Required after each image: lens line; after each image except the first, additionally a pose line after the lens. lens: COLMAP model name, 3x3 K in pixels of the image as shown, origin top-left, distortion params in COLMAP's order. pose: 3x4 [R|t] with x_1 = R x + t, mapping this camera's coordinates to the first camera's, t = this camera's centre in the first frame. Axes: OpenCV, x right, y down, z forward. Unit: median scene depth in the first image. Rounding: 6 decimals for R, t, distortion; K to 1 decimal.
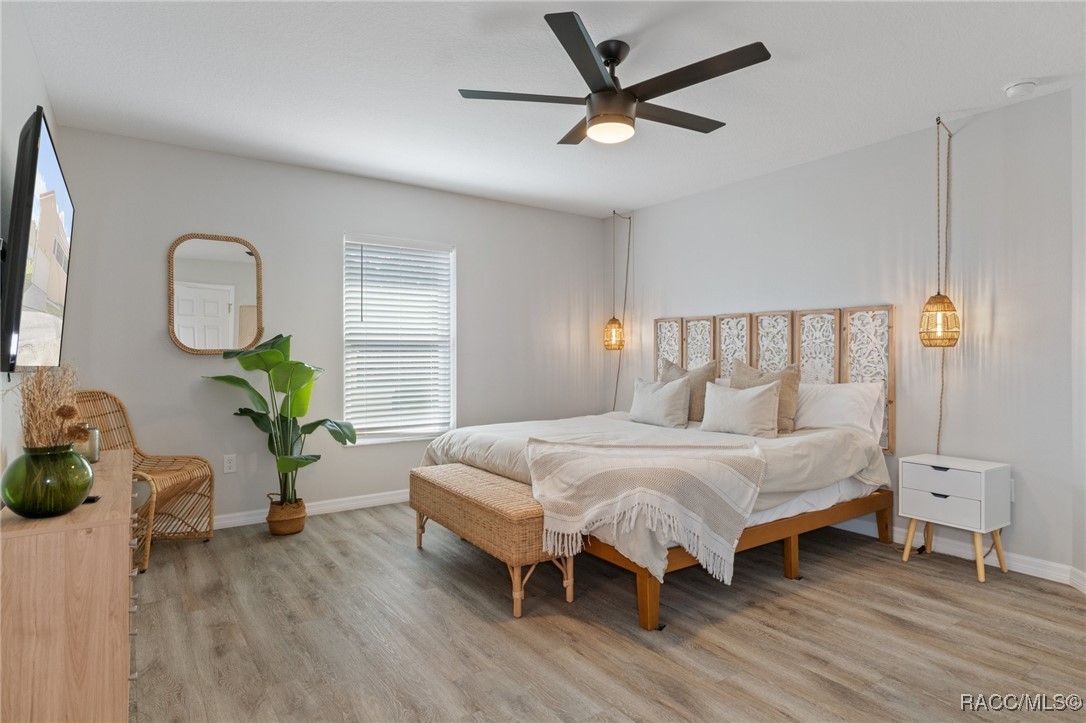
lens RADIAL K [[594.2, 0, 539.4], [0, 594.2, 362.7], [0, 0, 1]] dist [-0.003729, 0.000336]
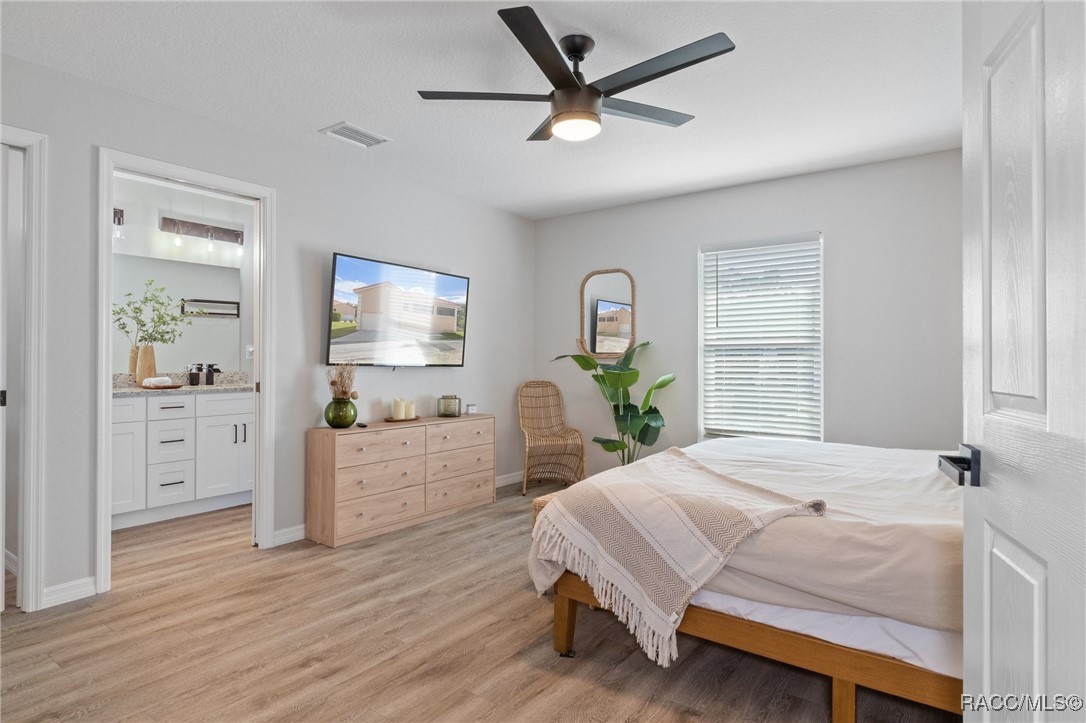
lens RADIAL K [[594.2, 0, 538.9], [0, 594.2, 362.8], [0, 0, 1]] dist [-0.003729, 0.000336]
pose [[0.317915, 0.008311, -0.948083, 1.022708], [-0.015903, 0.999868, 0.003433, -0.008598], [0.947986, 0.013986, 0.318005, 0.638633]]
